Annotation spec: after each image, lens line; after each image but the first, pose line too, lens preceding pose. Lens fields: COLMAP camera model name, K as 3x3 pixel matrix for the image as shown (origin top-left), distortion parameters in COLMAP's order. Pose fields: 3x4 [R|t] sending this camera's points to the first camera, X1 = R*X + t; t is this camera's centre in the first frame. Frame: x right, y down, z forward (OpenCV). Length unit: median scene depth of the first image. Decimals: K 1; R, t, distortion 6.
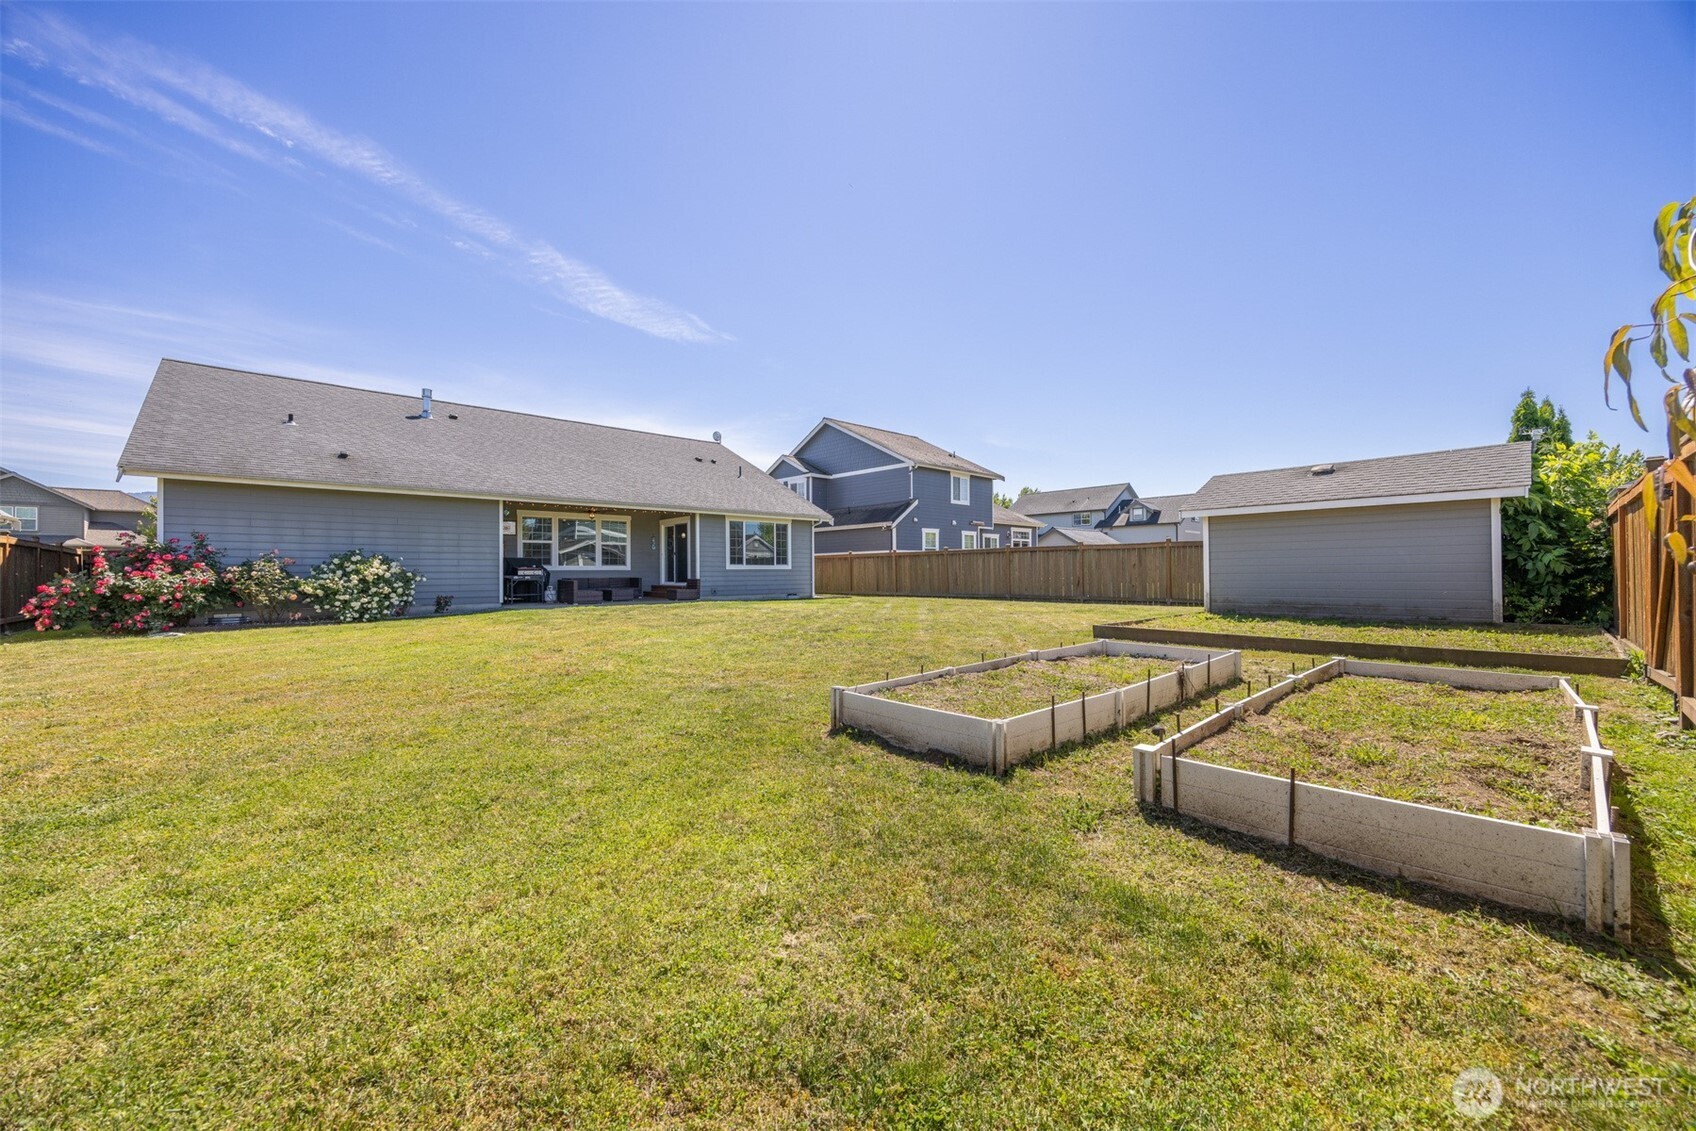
lens RADIAL K [[637.2, 0, 858.1], [0, 637.2, 563.0], [0, 0, 1]] dist [0.002487, -0.000770]
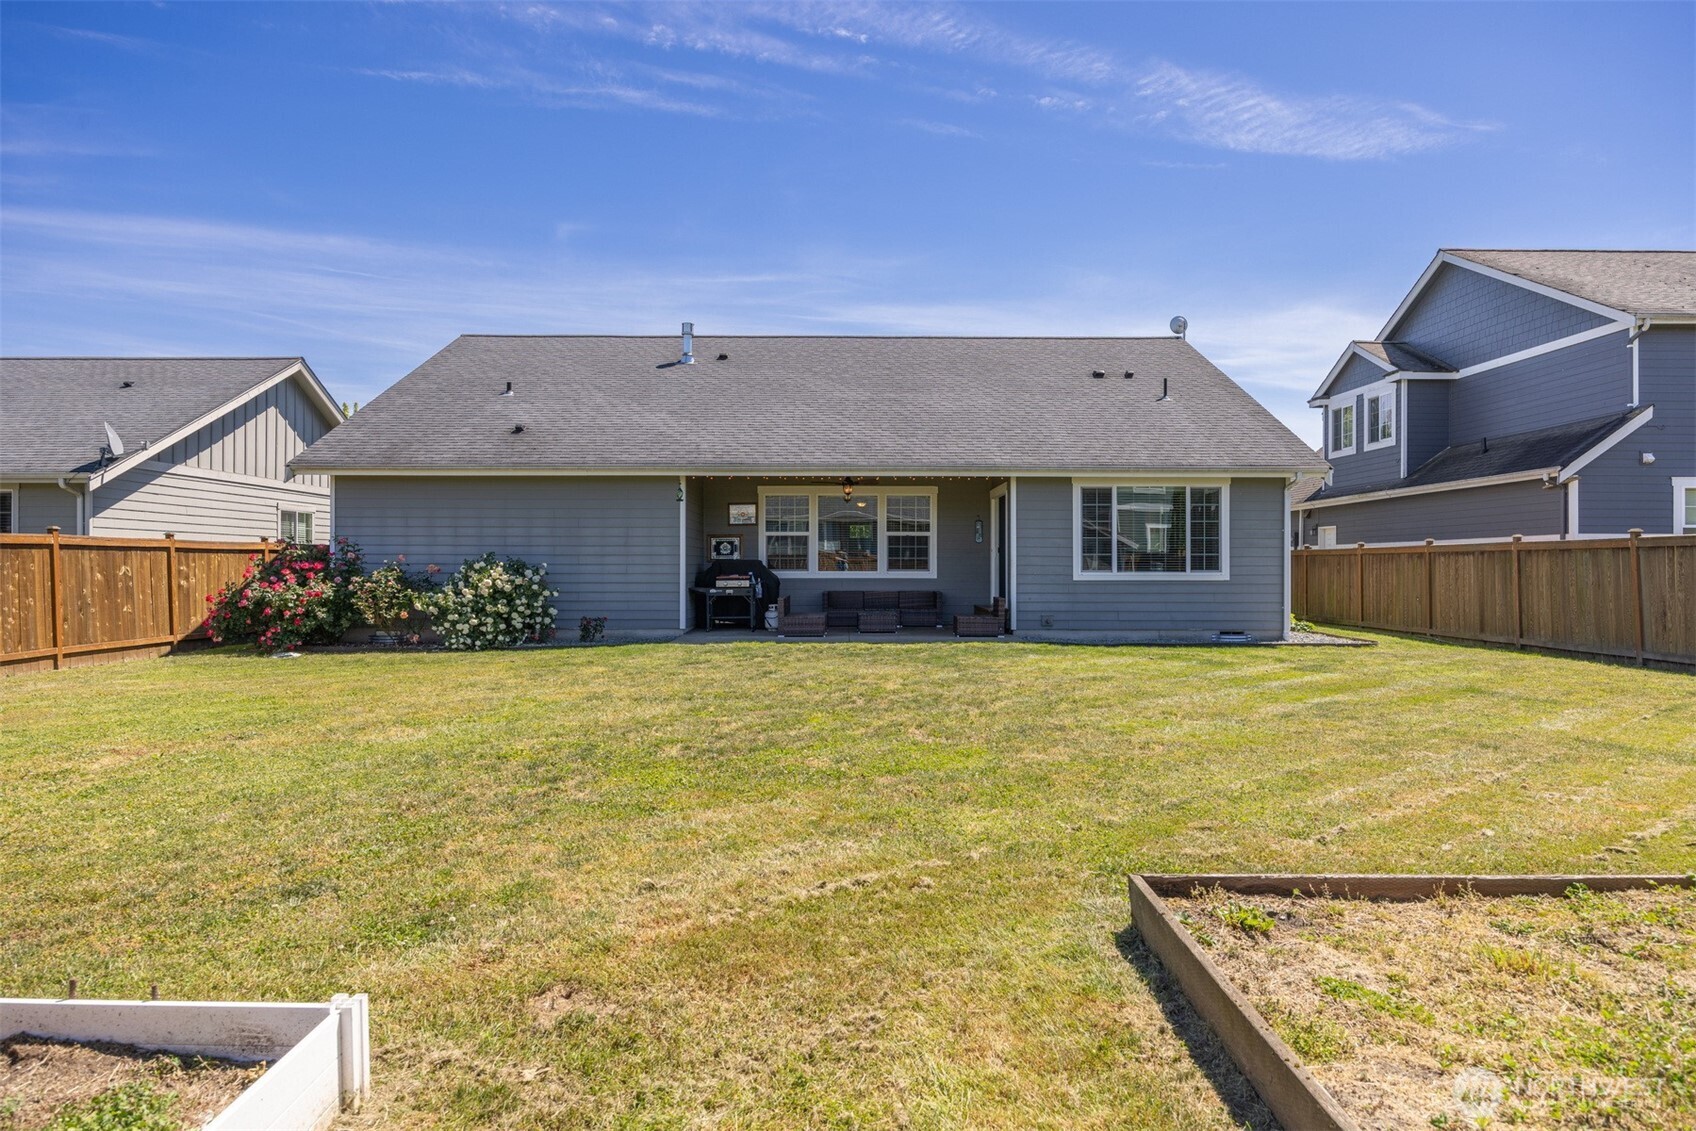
lens RADIAL K [[1029.7, 0, 862.1], [0, 1029.7, 568.3], [0, 0, 1]] dist [0.003436, 0.001496]
pose [[0.738984, 0.010353, -0.673643, 0.242747], [0.002979, 0.999822, 0.018634, -0.016563], [0.673716, -0.015777, 0.738822, 0.257793]]
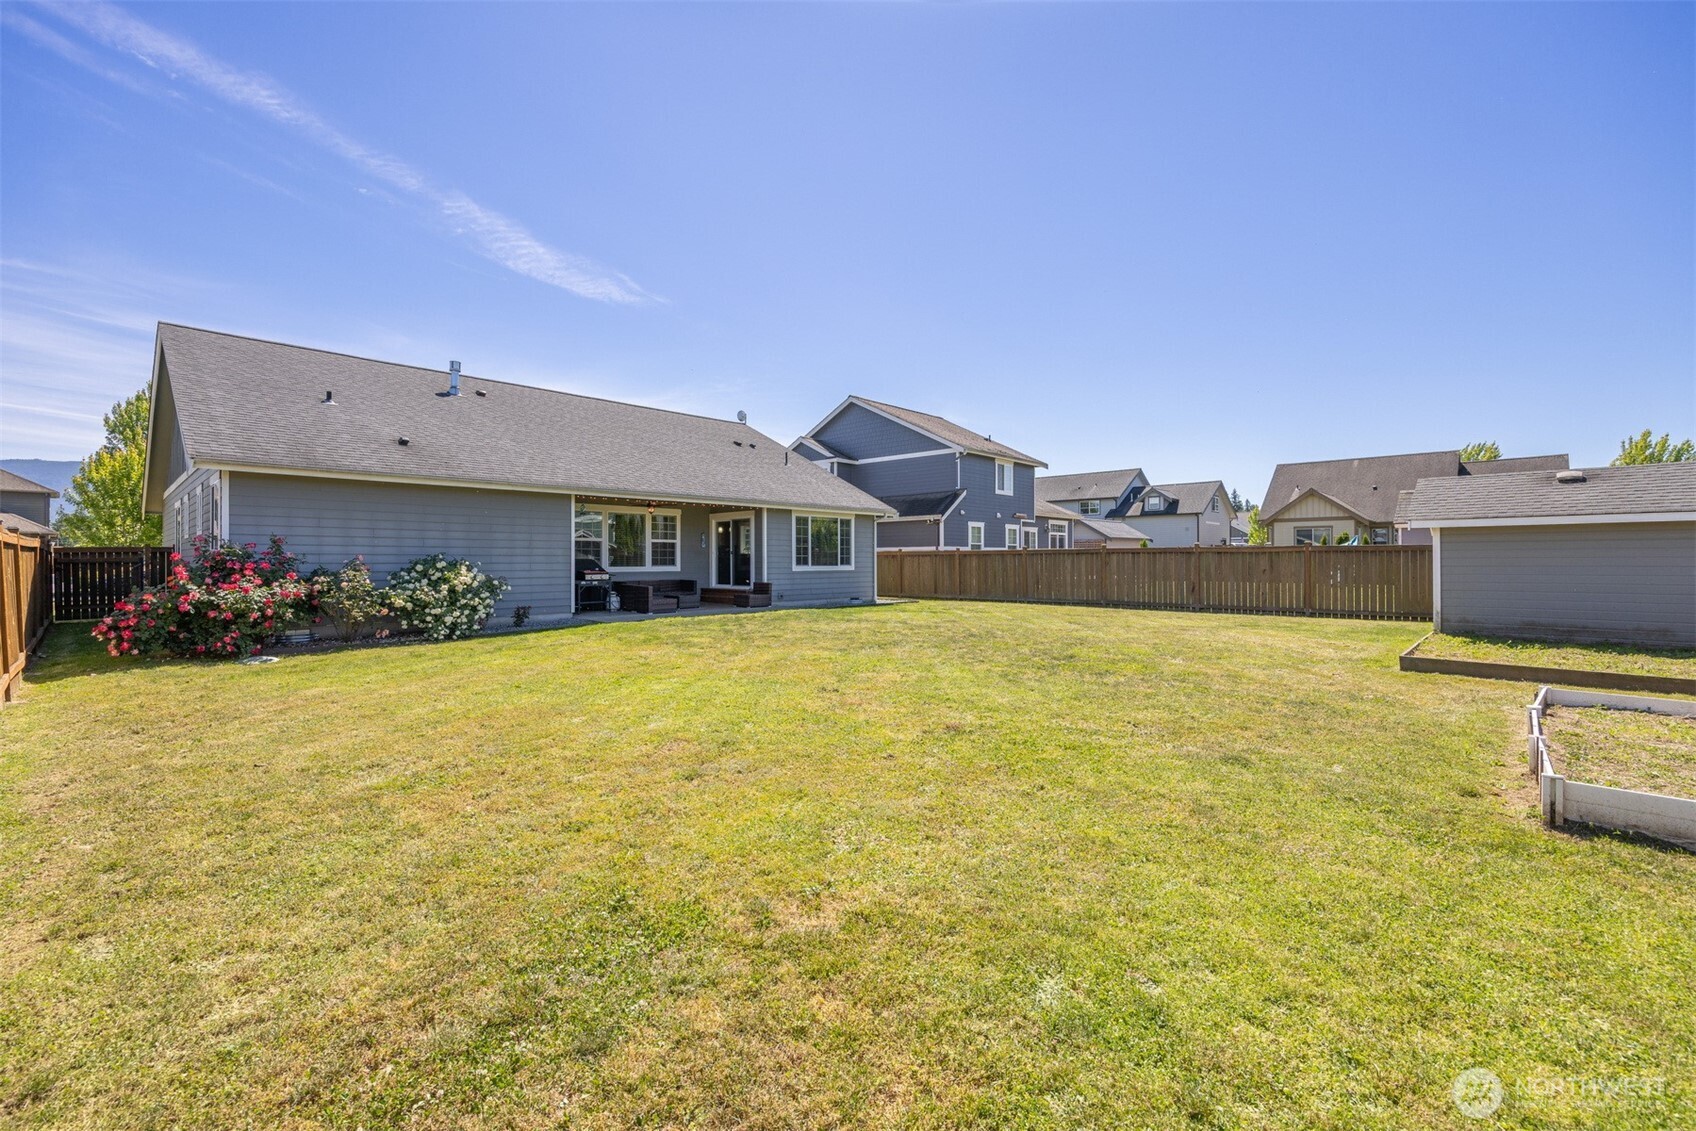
lens RADIAL K [[706.6, 0, 830.4], [0, 706.6, 536.9], [0, 0, 1]] dist [-0.012481, 0.002900]
pose [[0.999261, 0.007082, 0.037776, -0.195529], [-0.006353, 0.999792, -0.019393, -0.018991], [-0.037905, 0.019139, 0.999098, 0.025589]]
